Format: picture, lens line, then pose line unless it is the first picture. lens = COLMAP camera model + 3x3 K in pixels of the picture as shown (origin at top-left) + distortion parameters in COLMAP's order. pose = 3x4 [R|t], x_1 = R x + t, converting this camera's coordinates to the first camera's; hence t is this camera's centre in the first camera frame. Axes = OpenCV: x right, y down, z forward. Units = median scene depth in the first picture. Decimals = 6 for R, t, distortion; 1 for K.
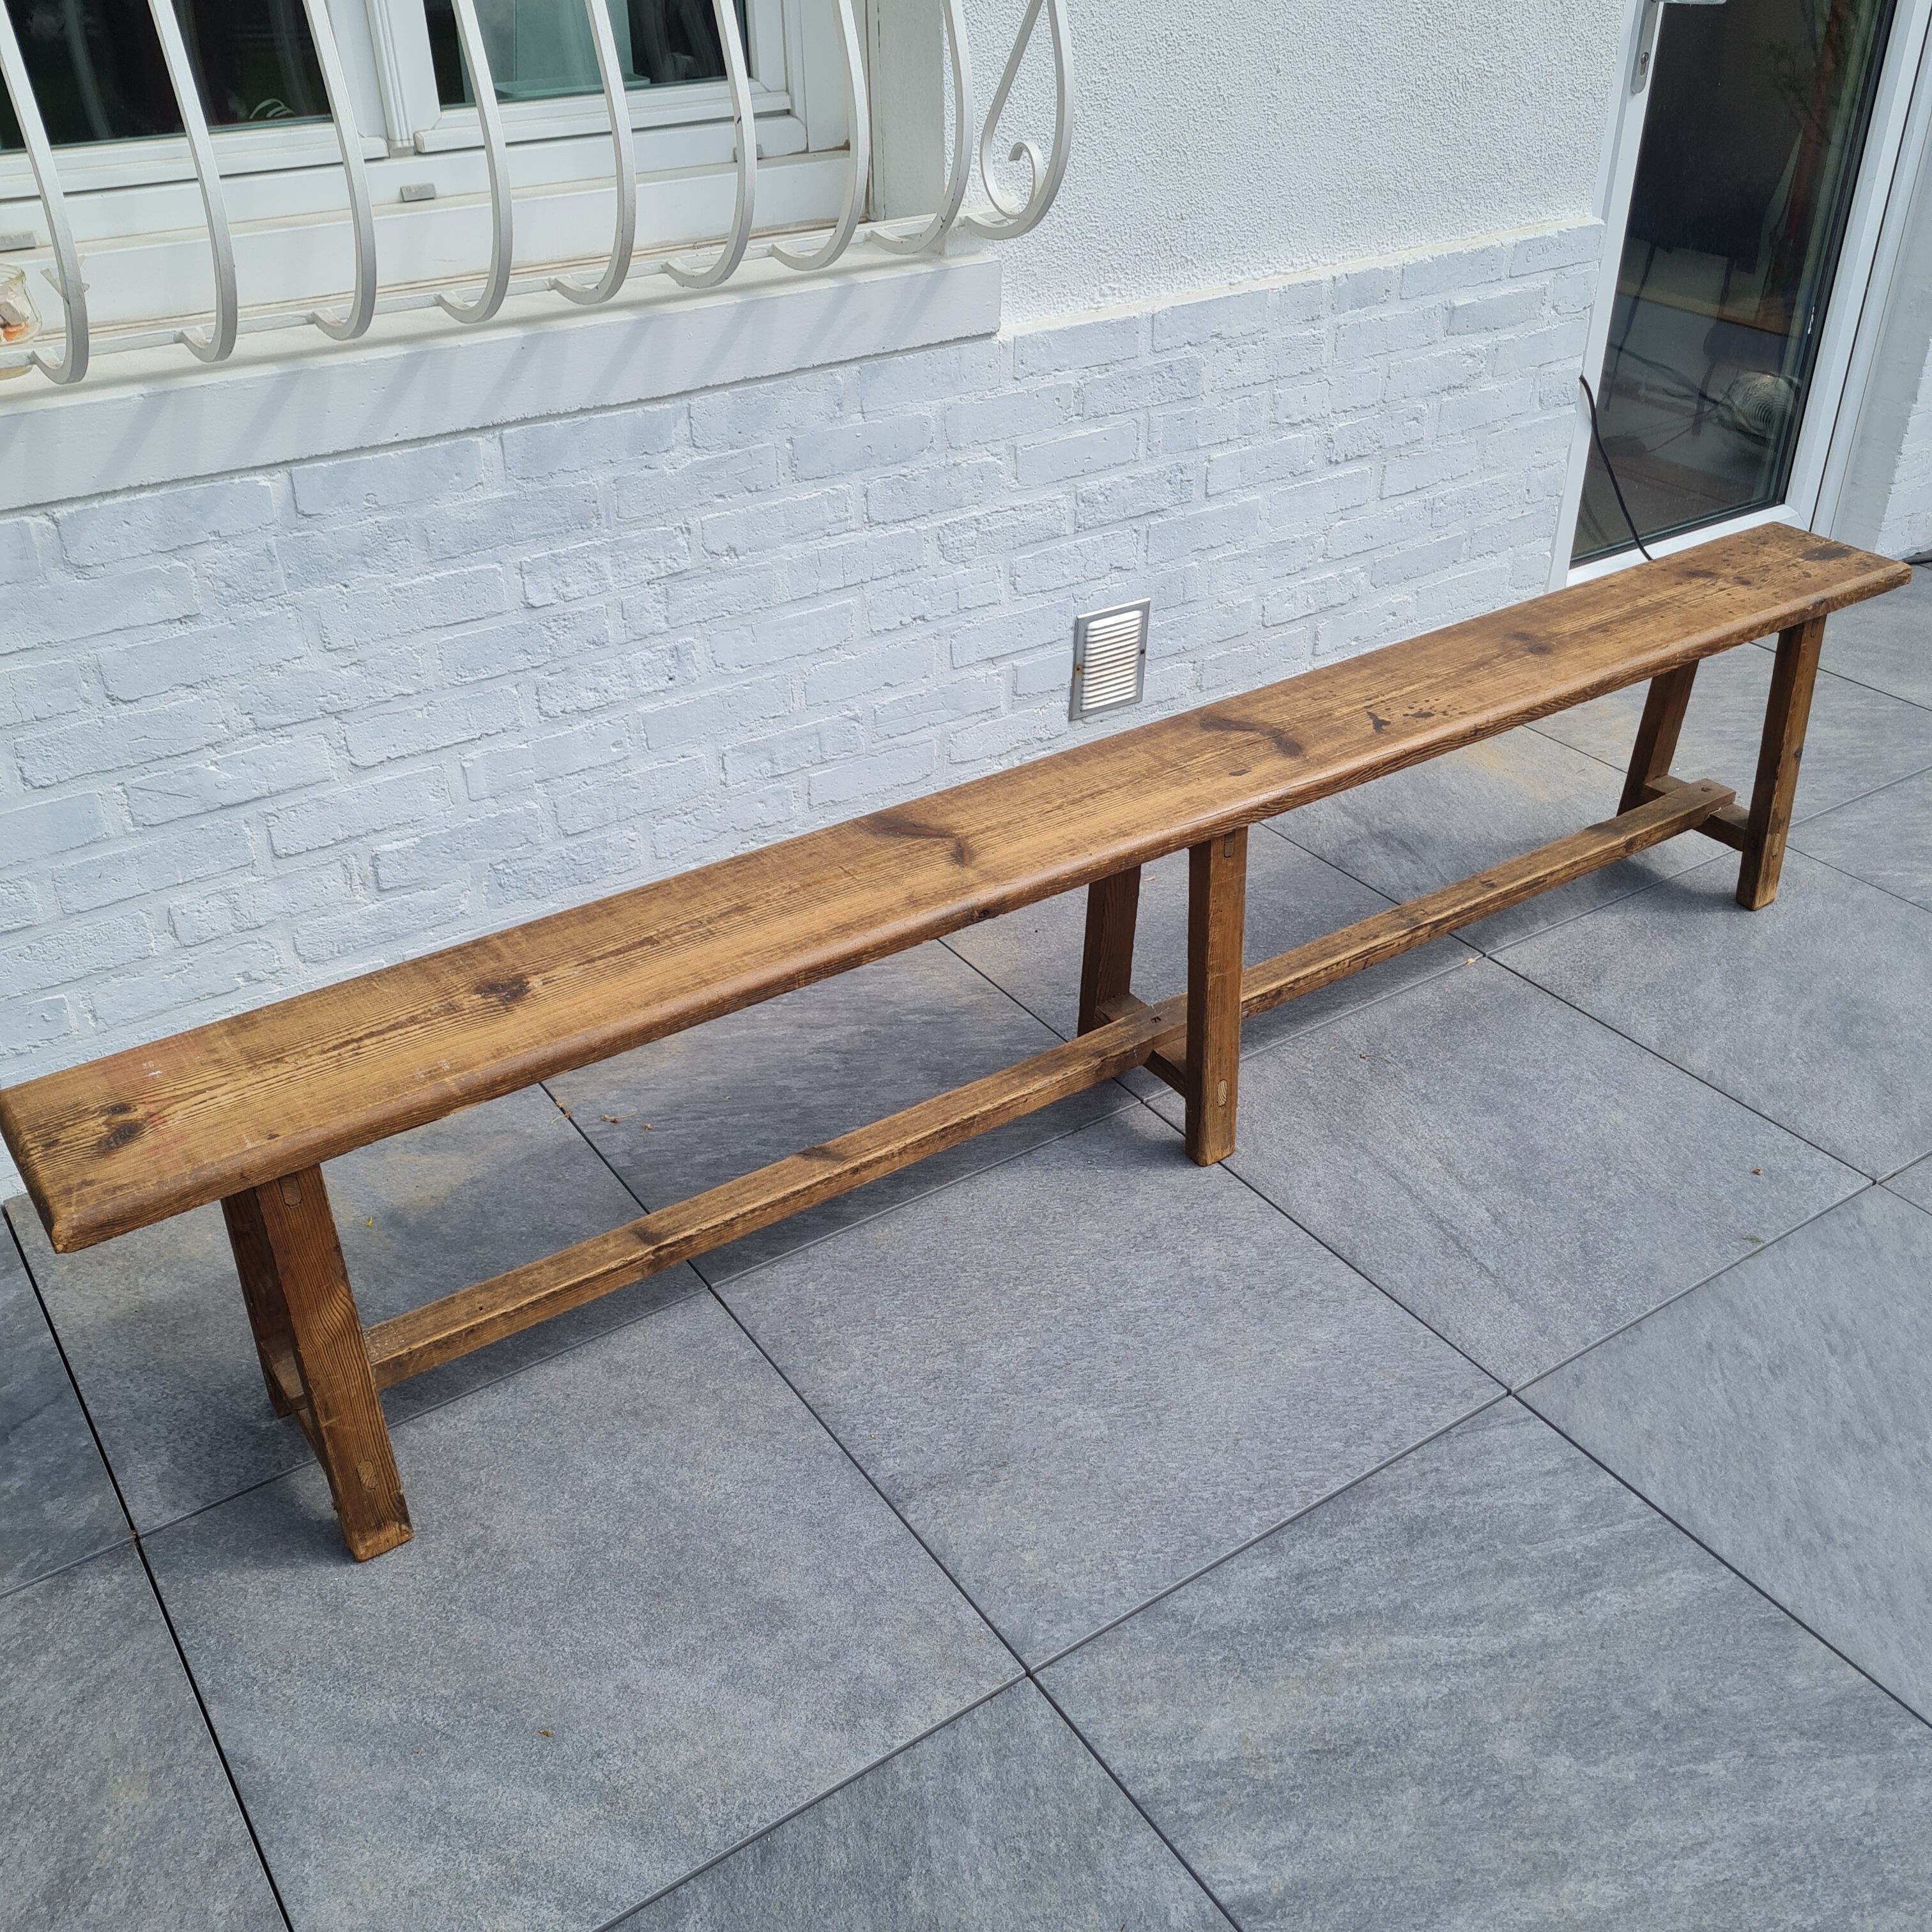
lens RADIAL K [[1939.7, 0, 974.5], [0, 1939.7, 949.1], [0, 0, 1]] dist [0.054294, -0.031007]
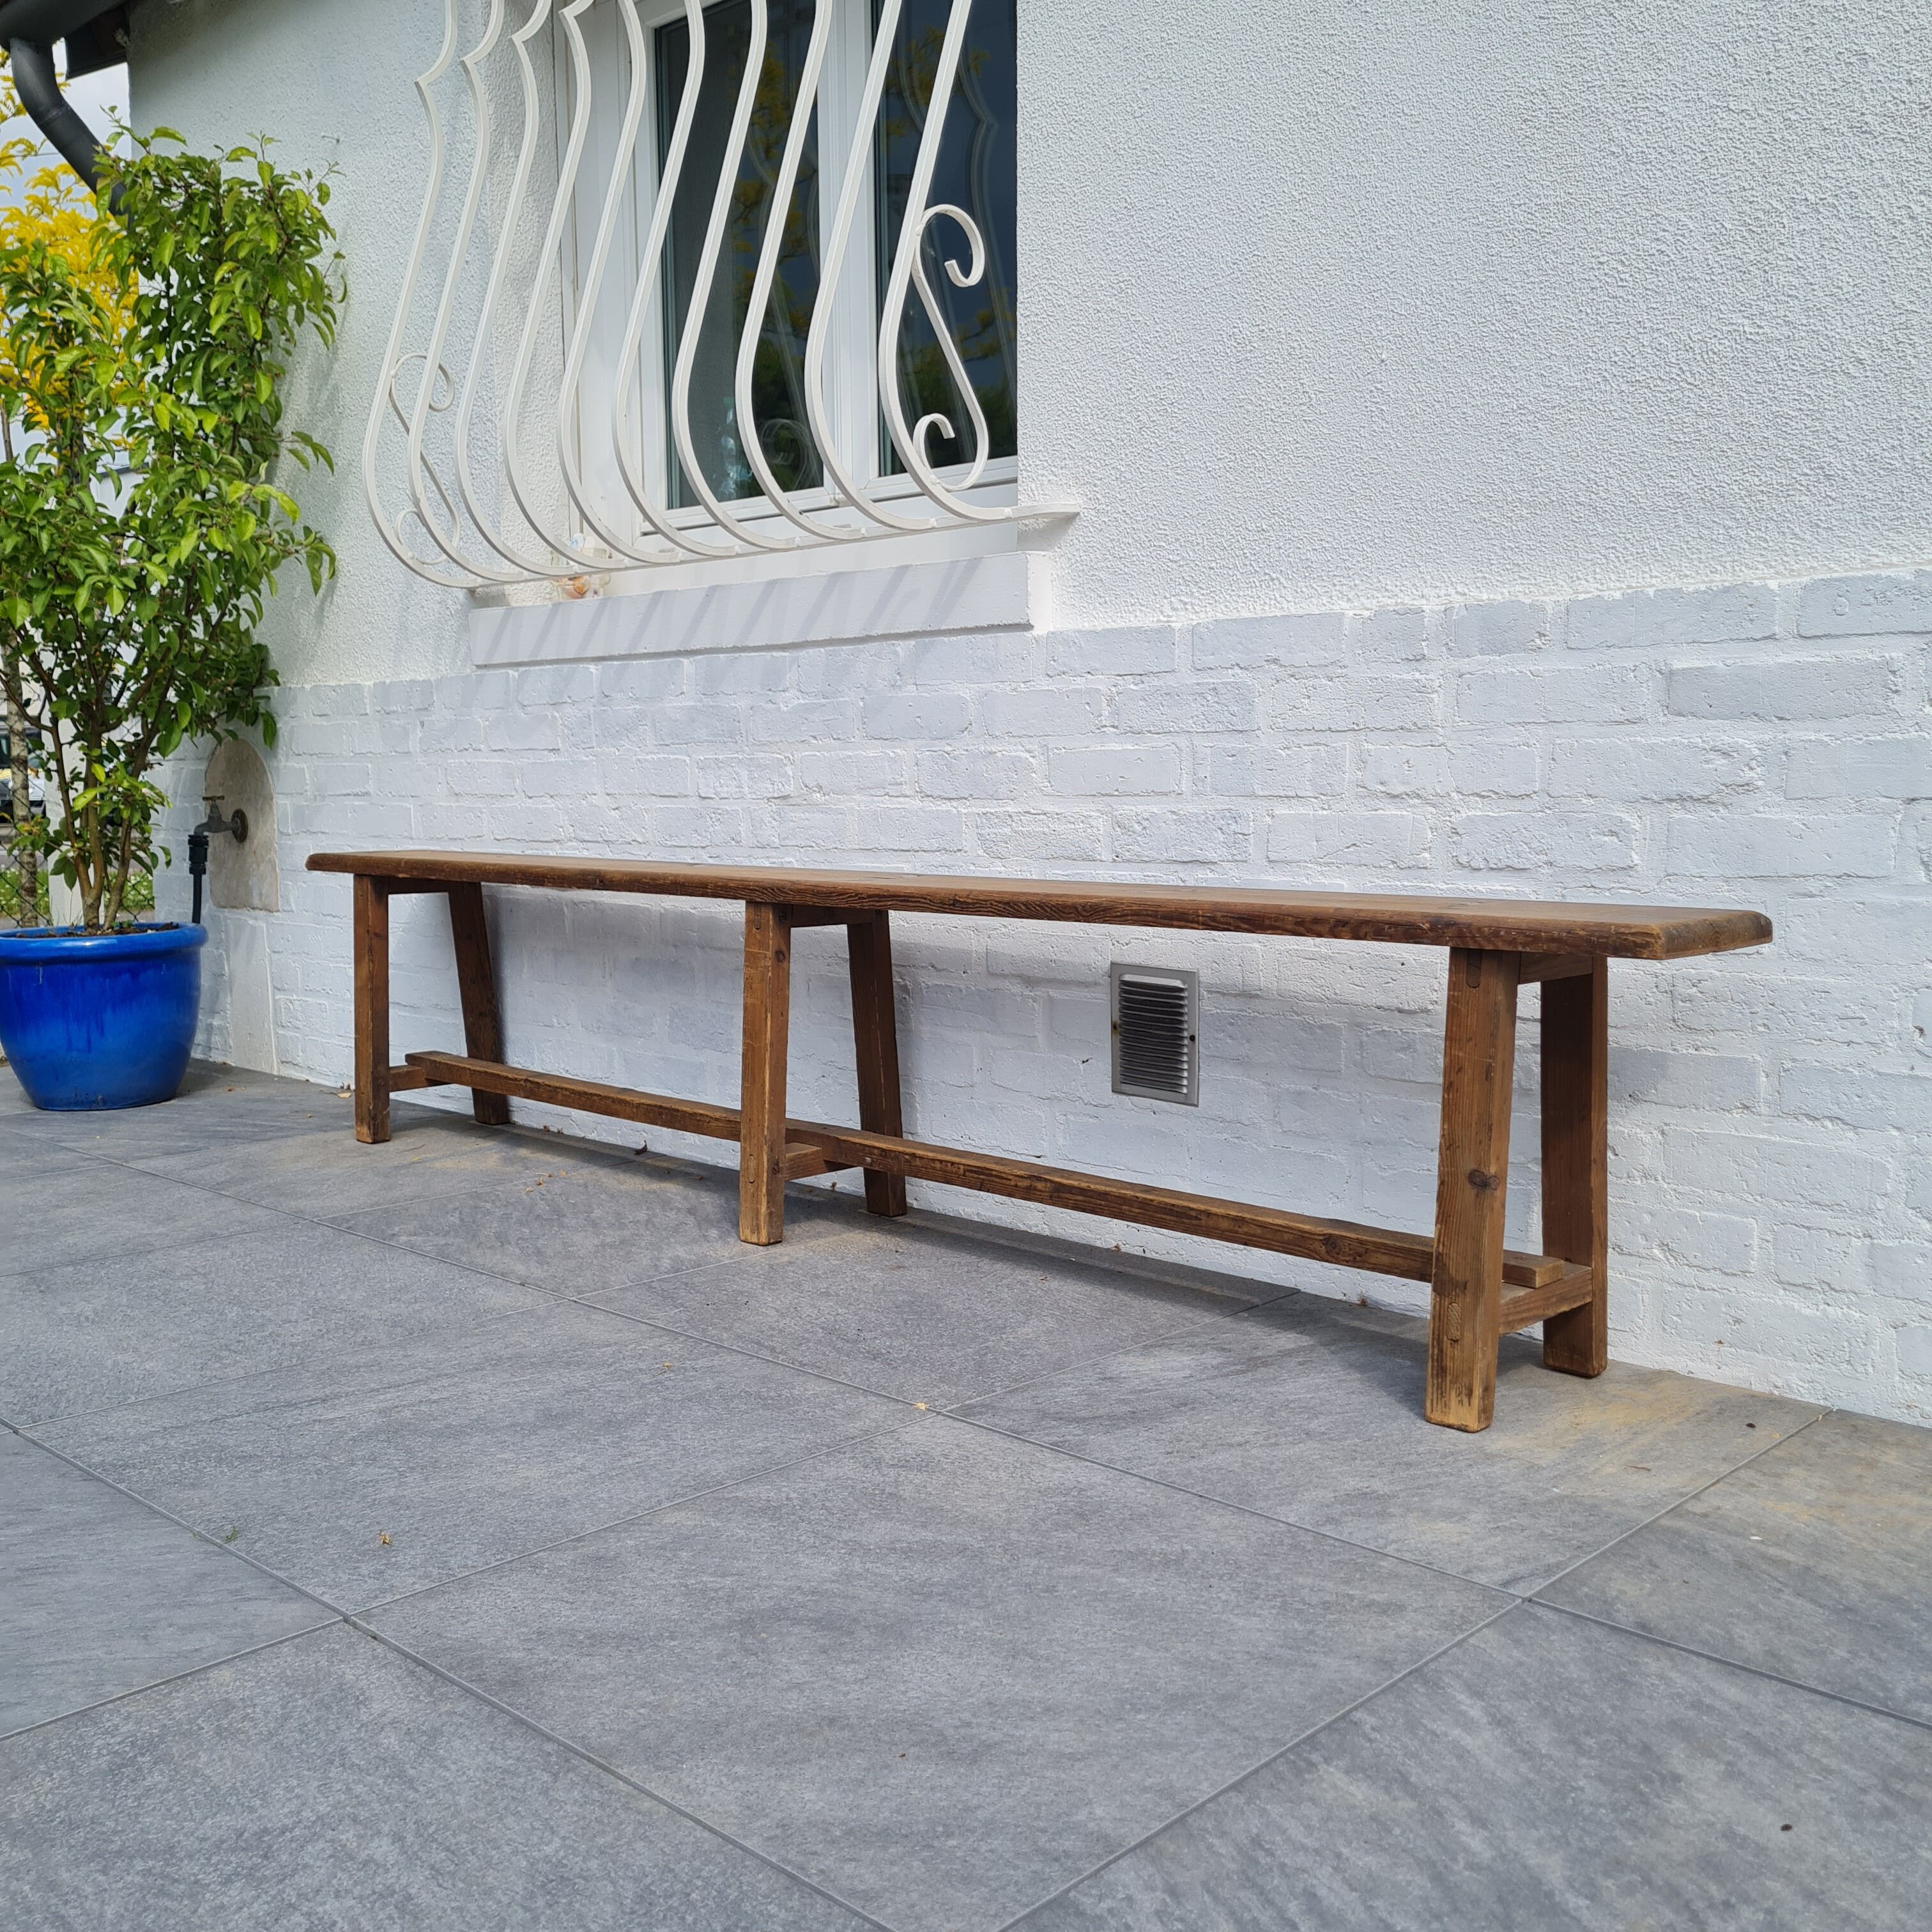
lens RADIAL K [[1940.2, 0, 990.5], [0, 1940.2, 988.3], [0, 0, 1]] dist [0.047920, -0.019274]
pose [[0.221467, 0.111235, -0.968803, 1.016435], [-0.514823, 0.857080, -0.019281, -0.134210], [0.828197, 0.503032, 0.247081, 0.863074]]
